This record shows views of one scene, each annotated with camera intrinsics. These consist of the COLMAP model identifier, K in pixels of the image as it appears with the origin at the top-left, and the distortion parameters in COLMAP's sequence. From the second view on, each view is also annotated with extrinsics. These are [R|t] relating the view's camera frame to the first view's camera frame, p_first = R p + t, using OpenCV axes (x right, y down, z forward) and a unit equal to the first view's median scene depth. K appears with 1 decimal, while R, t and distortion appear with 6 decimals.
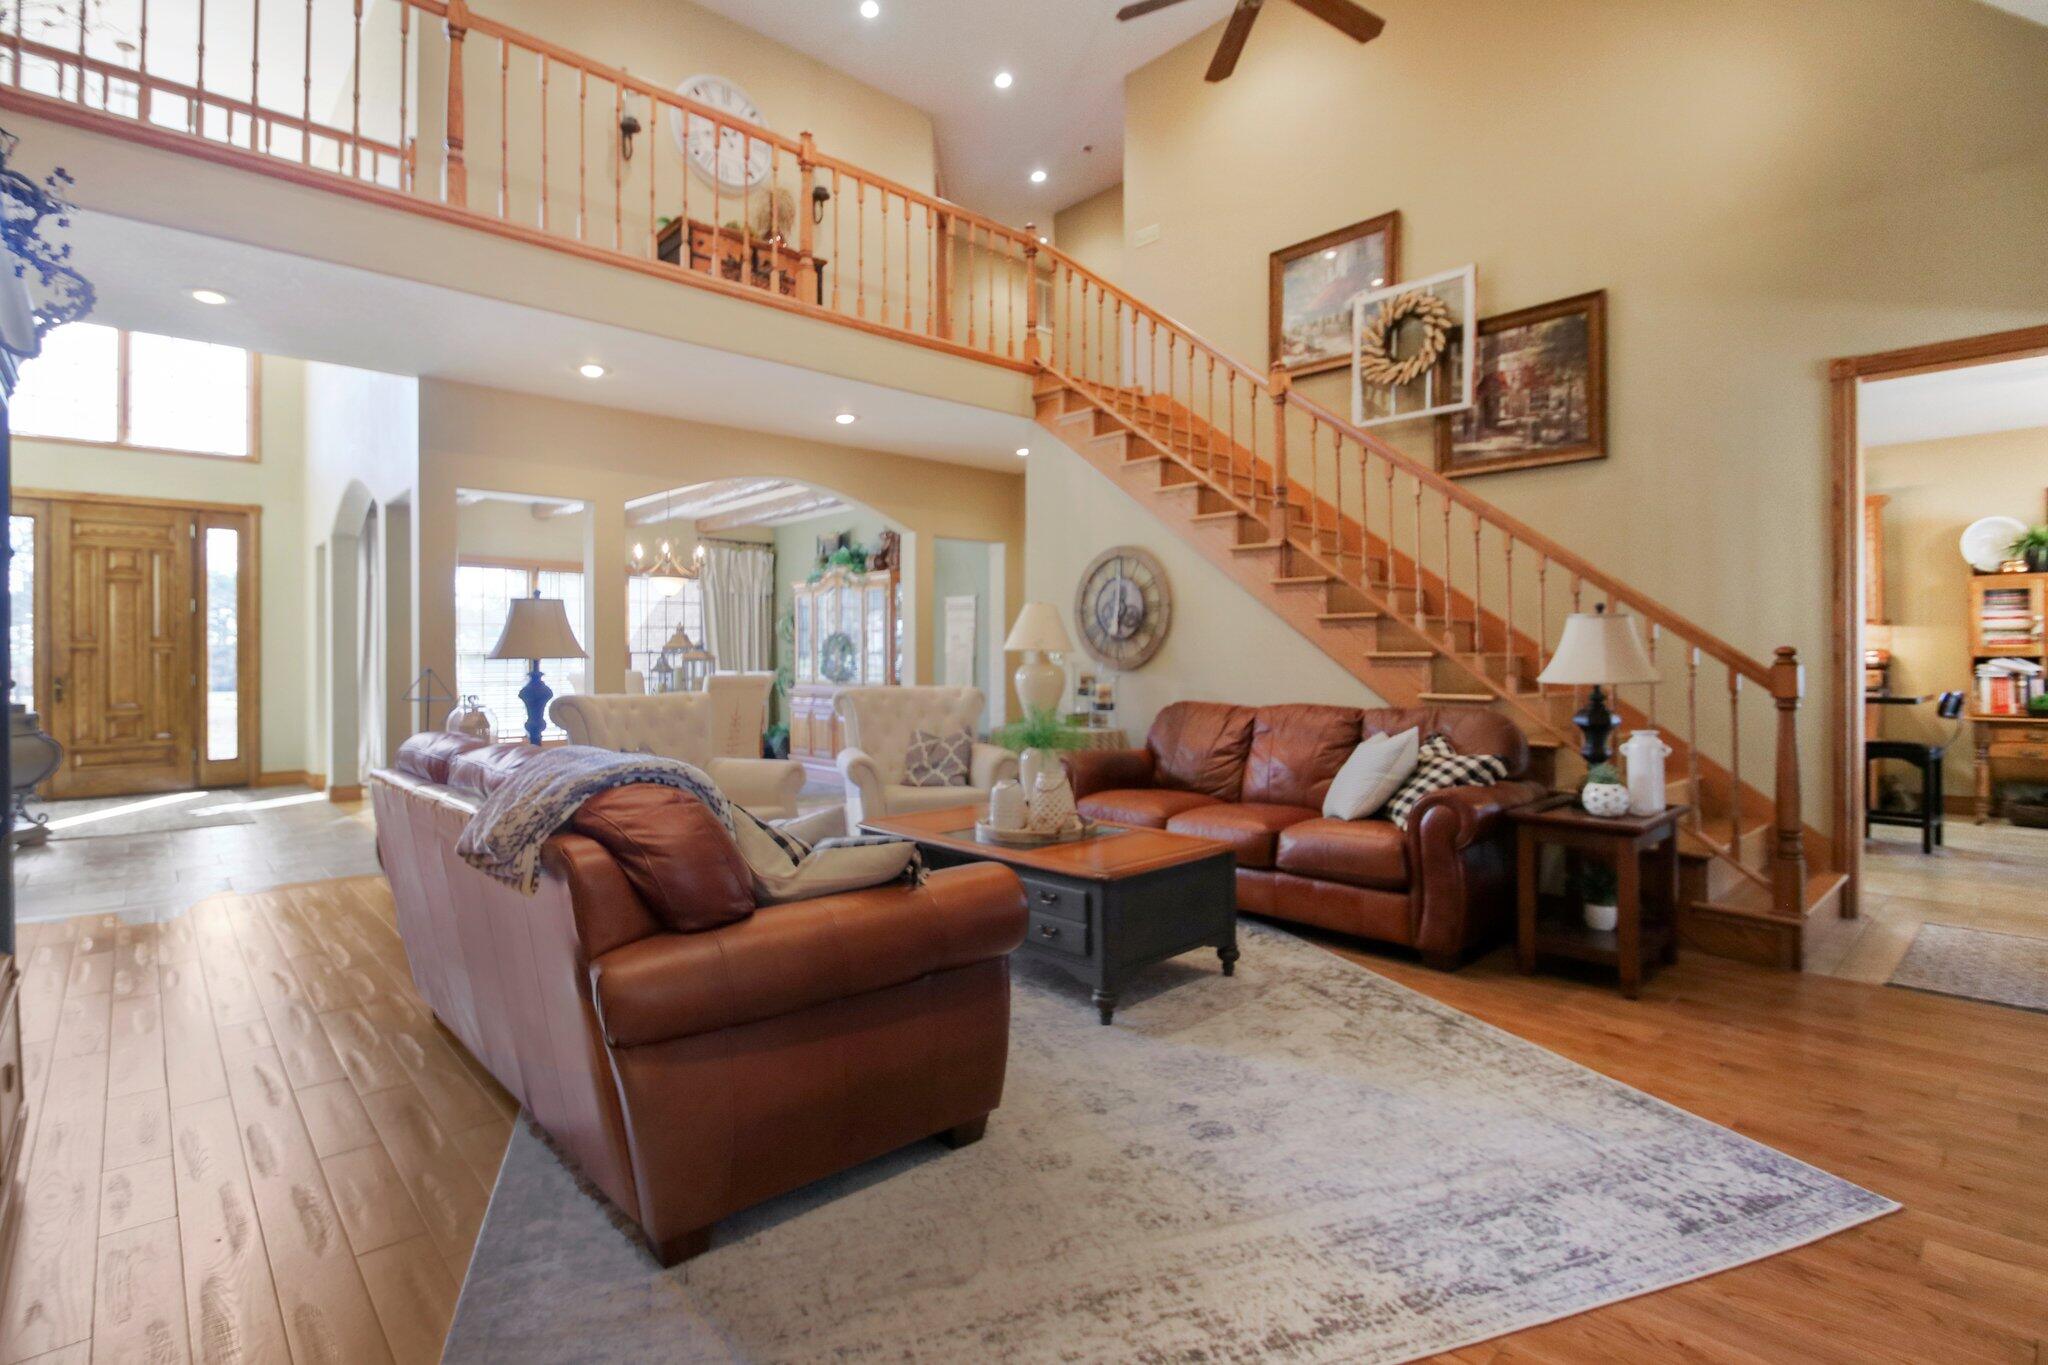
lens RADIAL K [[950.4, 0, 986.5], [0, 950.4, 649.8], [0, 0, 1]] dist [-0.003815, -0.006571]
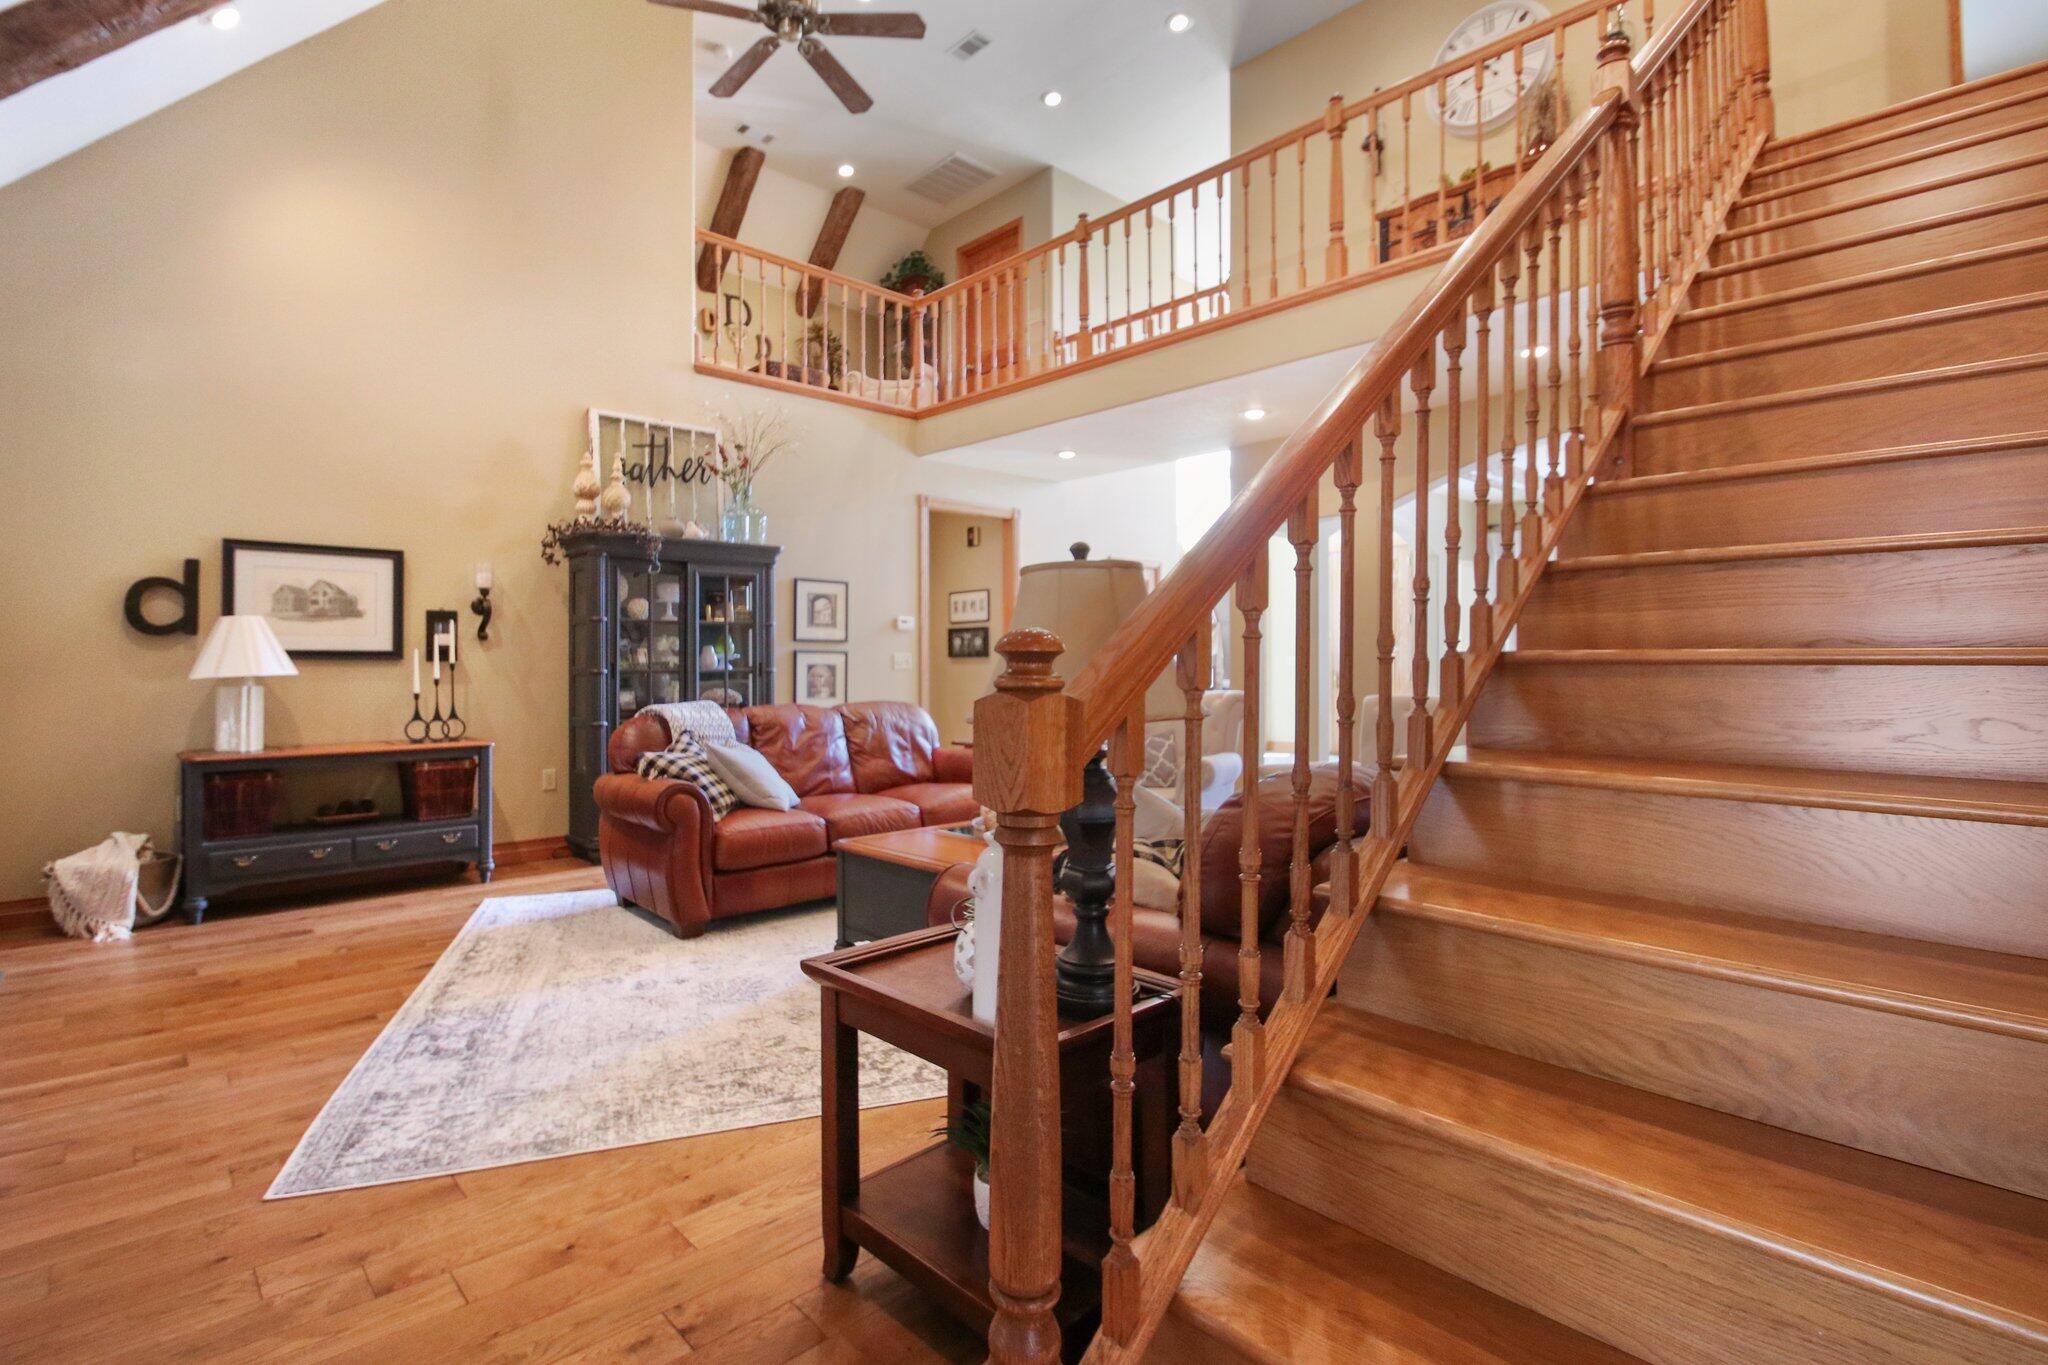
lens RADIAL K [[950.4, 0, 1010.5], [0, 950.4, 669.9], [0, 0, 1]] dist [-0.003815, -0.006571]
pose [[0.042402, 0.007606, -0.999072, 1.127223], [0.014903, 0.999855, 0.008244, 0.007917], [0.998989, -0.015239, 0.042282, 0.984375]]
